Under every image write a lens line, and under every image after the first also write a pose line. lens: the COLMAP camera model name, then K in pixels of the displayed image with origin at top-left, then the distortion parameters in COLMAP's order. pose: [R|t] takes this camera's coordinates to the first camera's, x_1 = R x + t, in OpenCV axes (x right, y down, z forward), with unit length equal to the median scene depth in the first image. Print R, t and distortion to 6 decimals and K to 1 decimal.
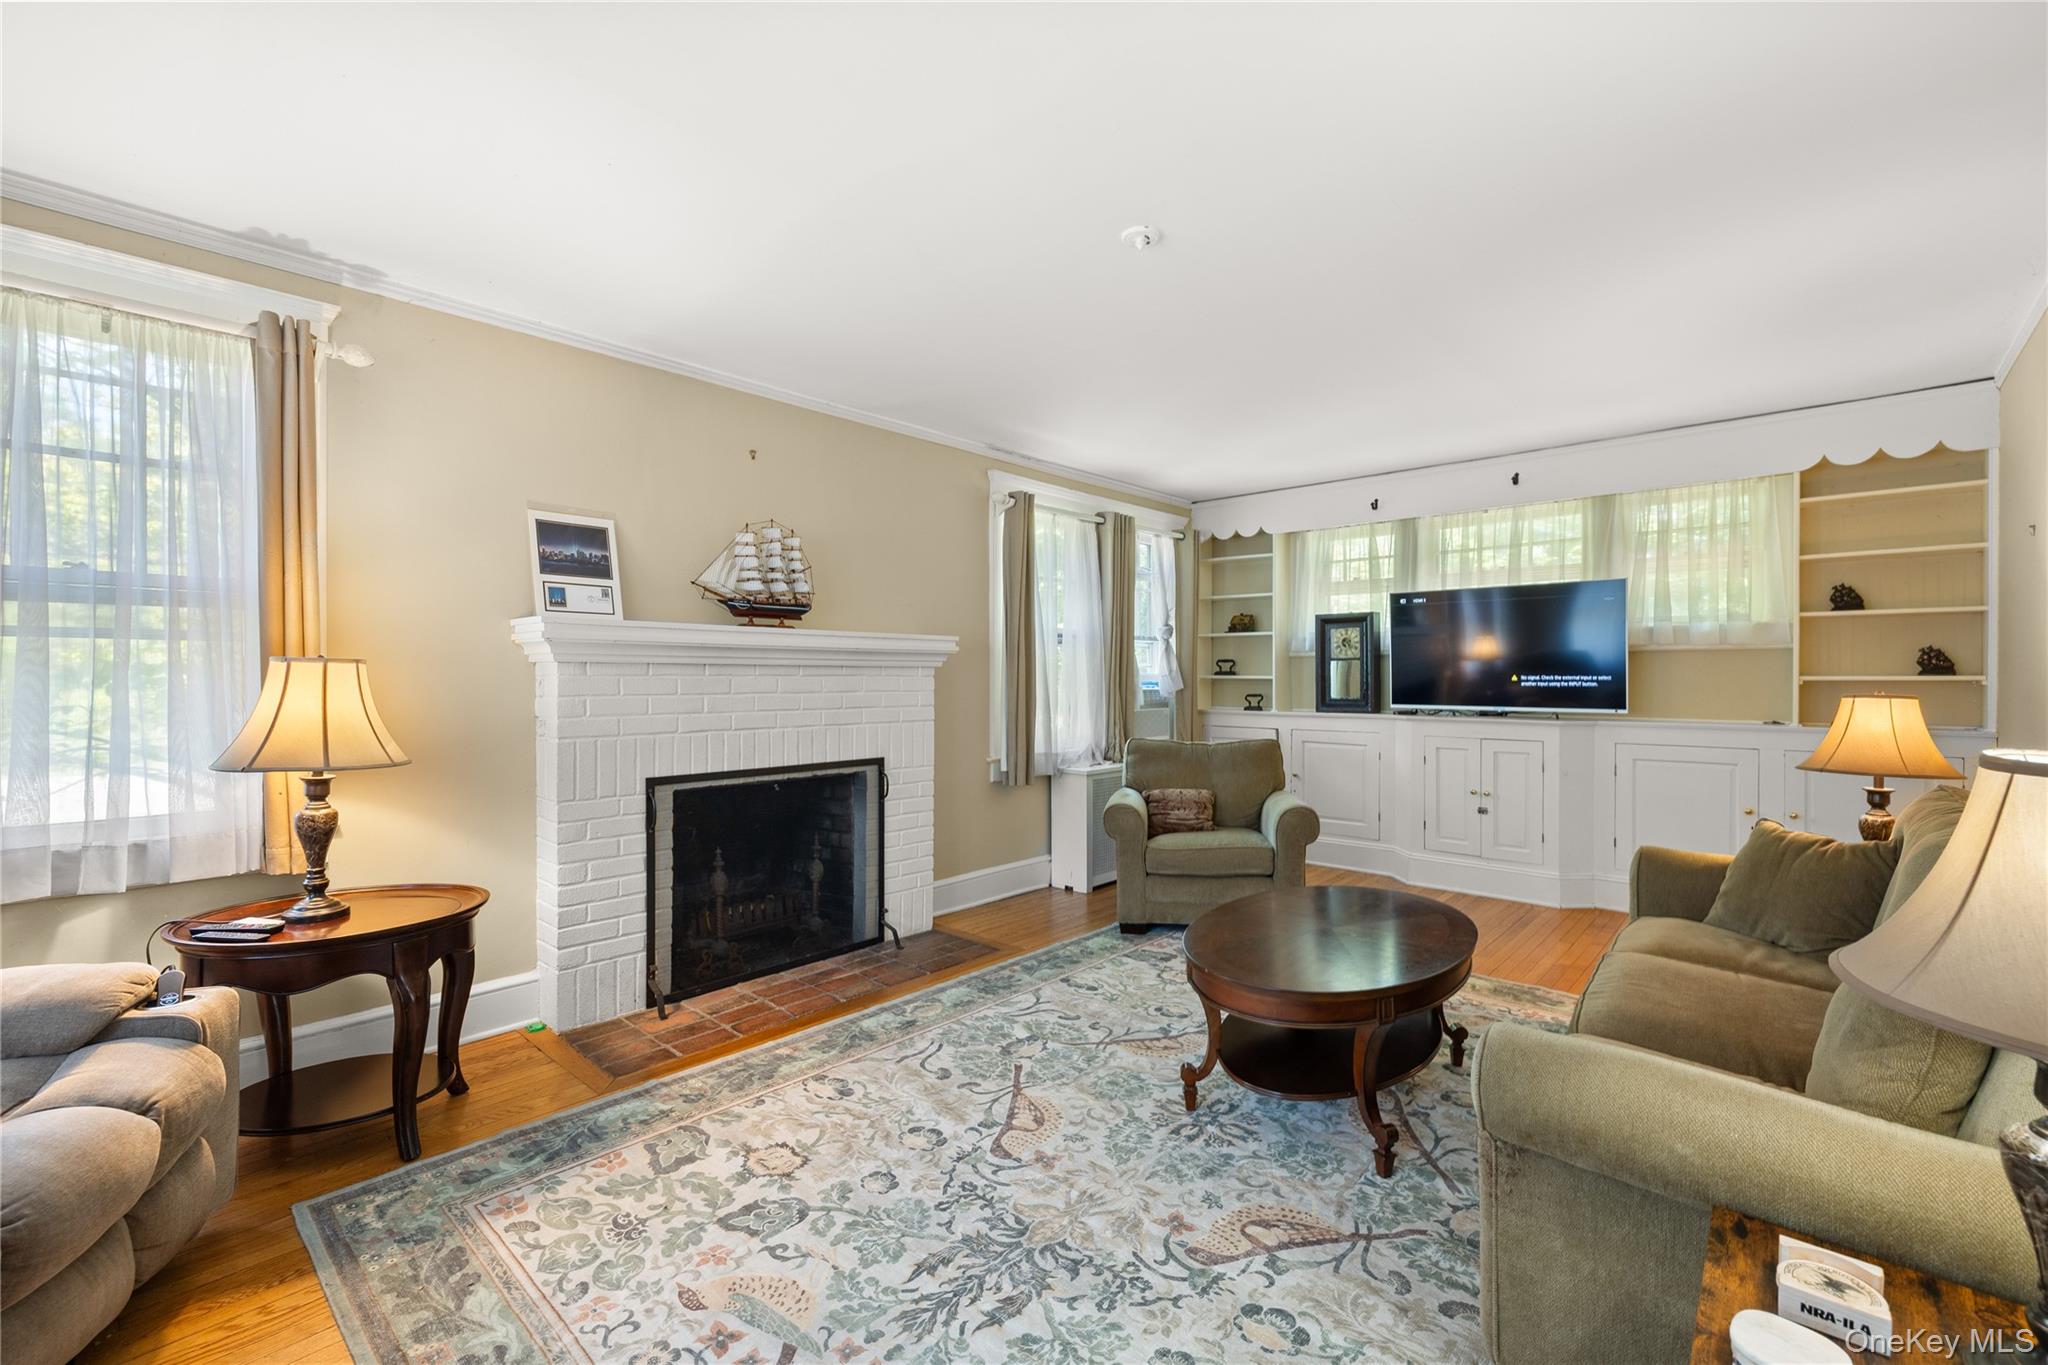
lens RADIAL K [[866.5, 0, 1021.2], [0, 866.5, 678.7], [0, 0, 1]] dist [-0.002591, 0.000153]
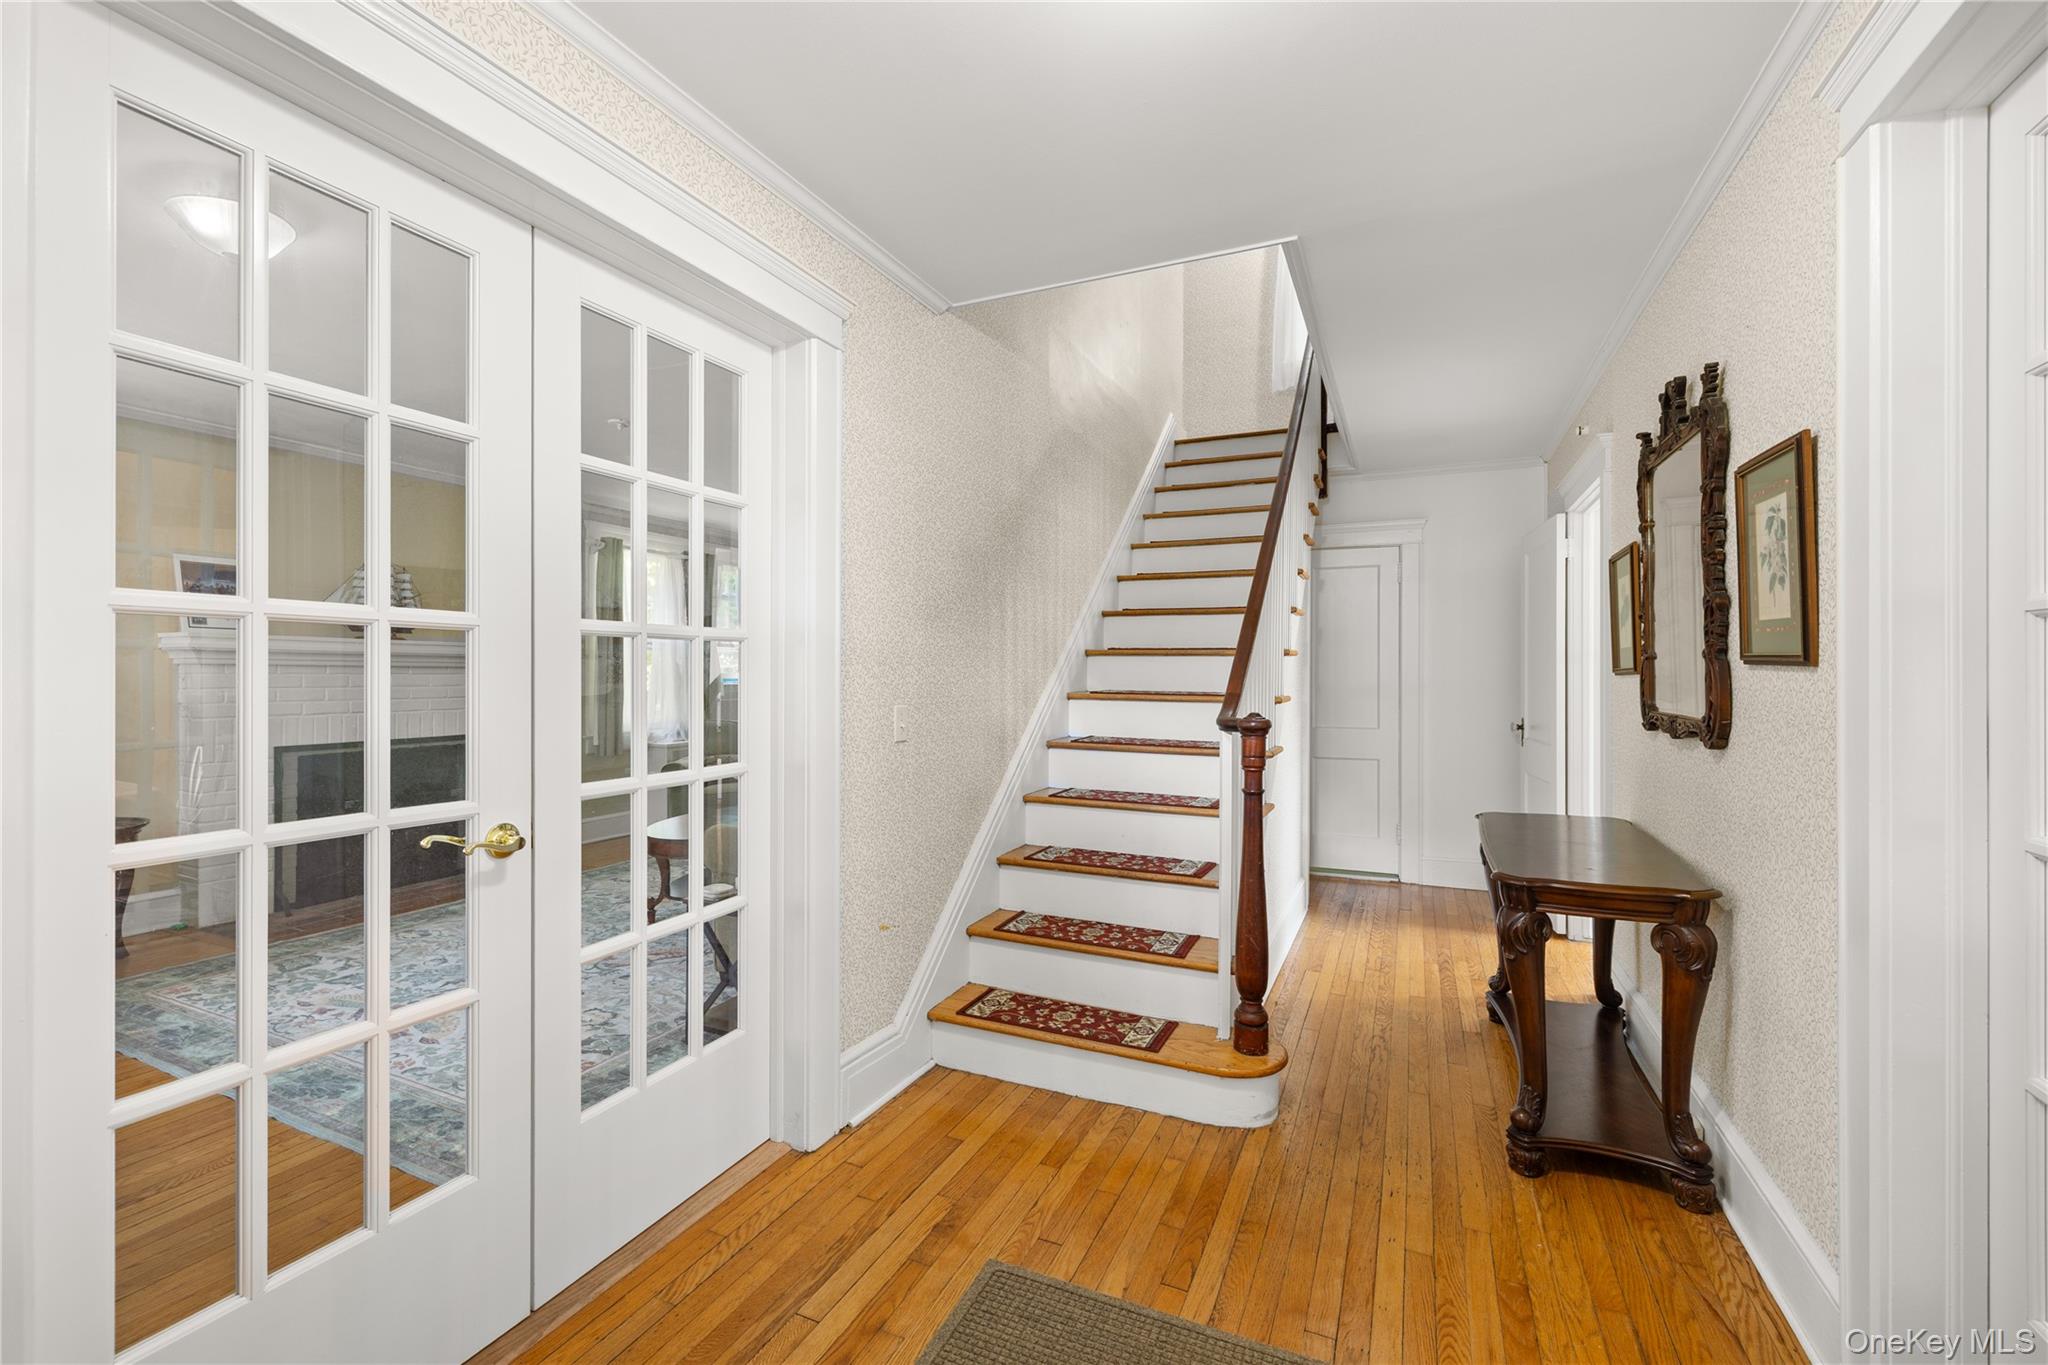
lens RADIAL K [[866.5, 0, 1016.2], [0, 866.5, 673.0], [0, 0, 1]] dist [-0.002591, 0.000153]
pose [[0.953989, 0.000149, 0.299841, 0.370407], [0.001785, 0.999979, -0.006178, 0.007188], [-0.299836, 0.006429, 0.953969, -0.883001]]
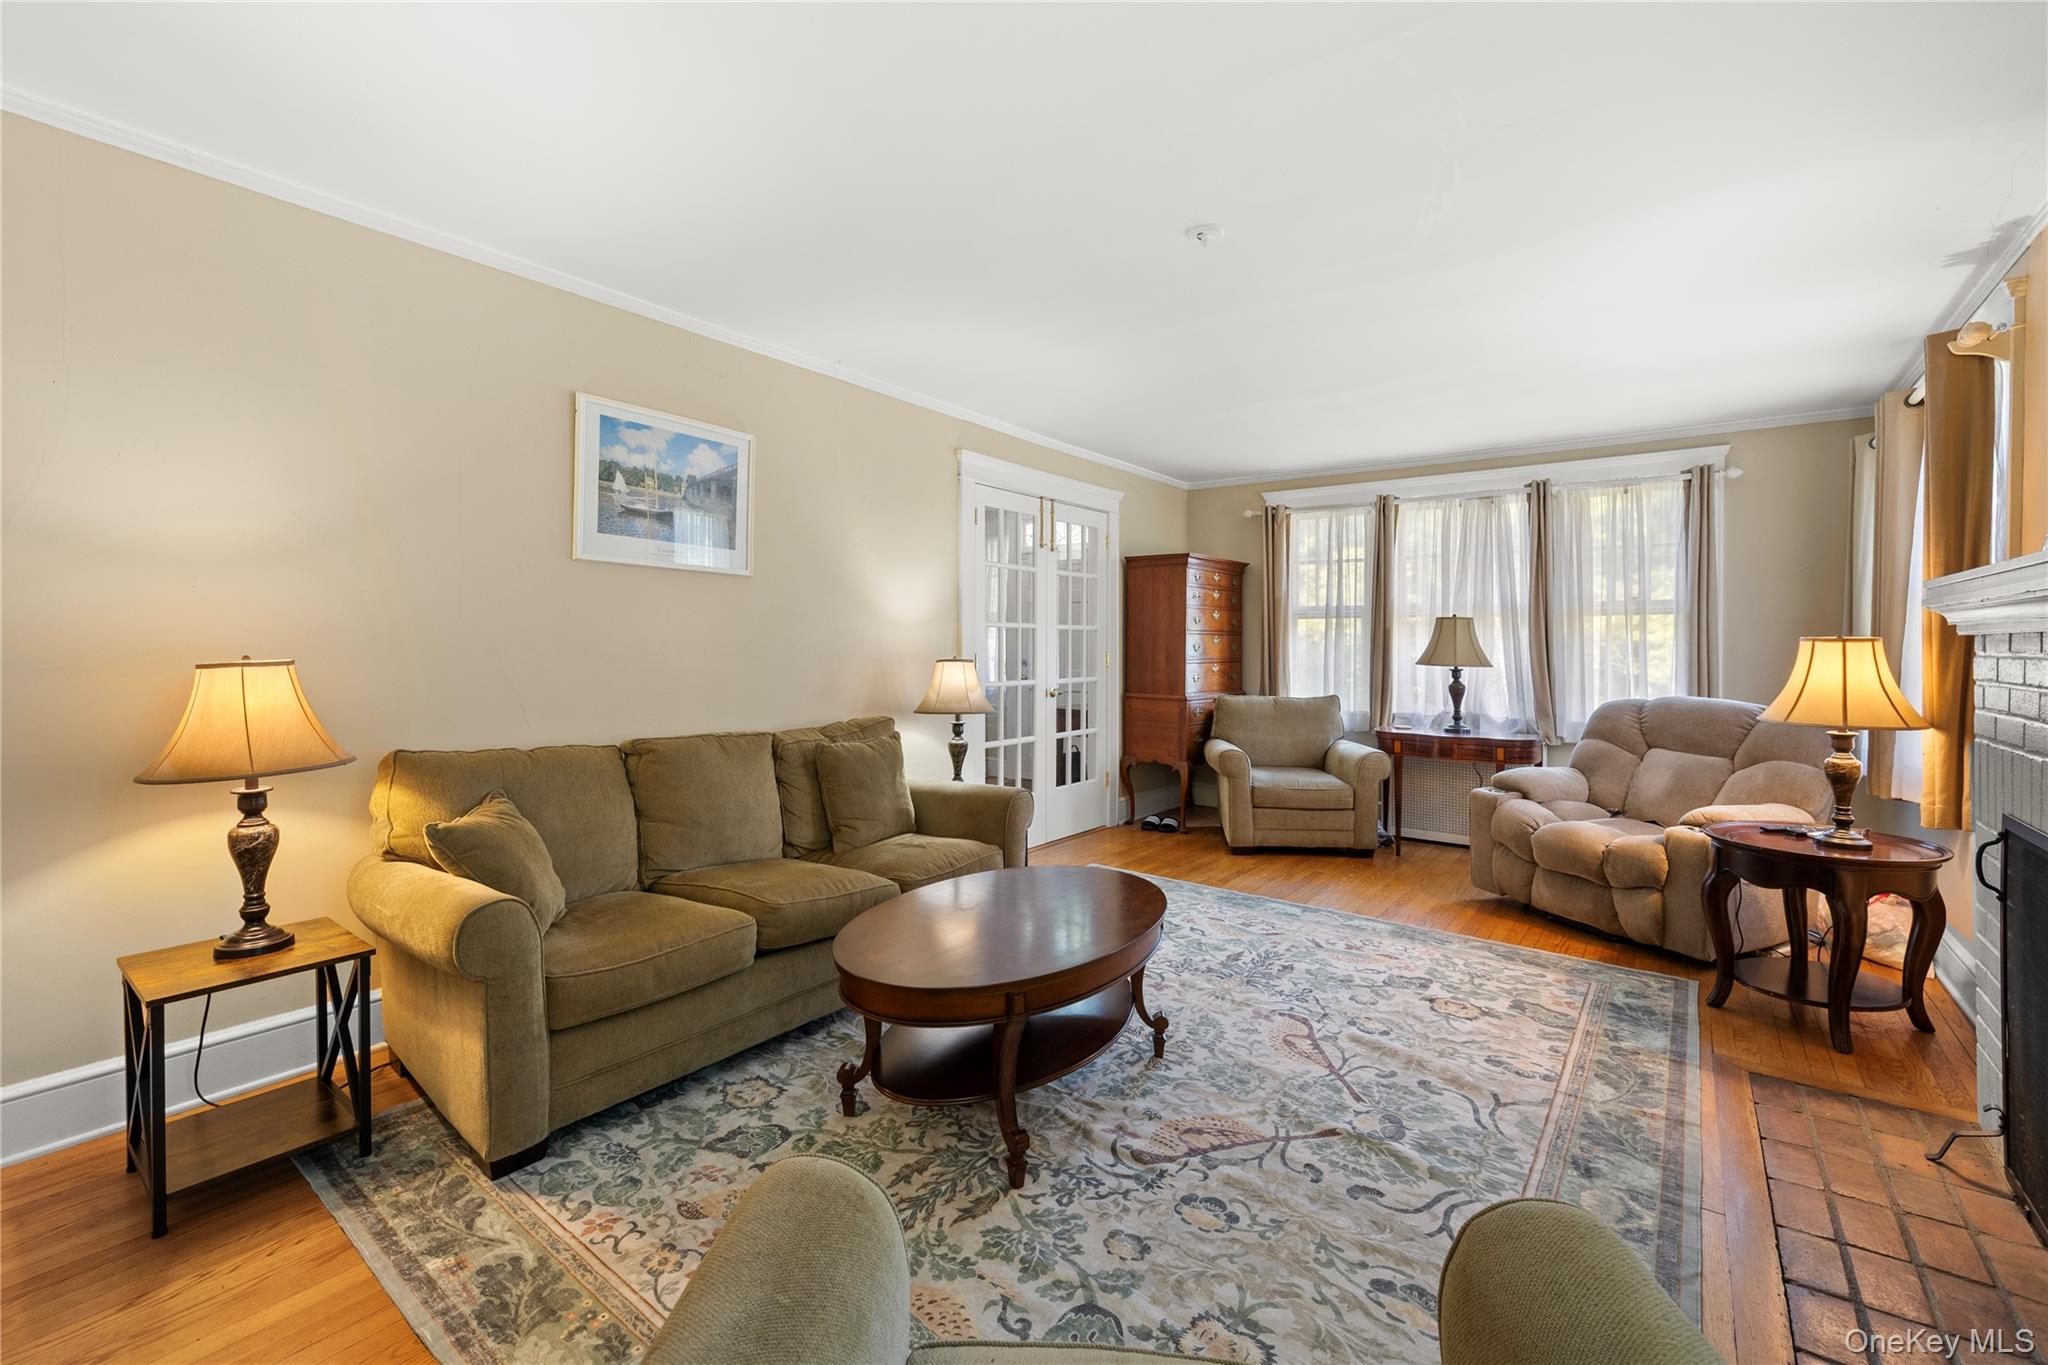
lens RADIAL K [[866.5, 0, 1022.3], [0, 866.5, 662.2], [0, 0, 1]] dist [-0.002591, 0.000153]
pose [[-0.995502, -0.006351, -0.094528, 0.464797], [-0.008483, 0.999718, 0.022177, -0.007705], [0.094361, 0.022879, -0.995275, 2.028185]]
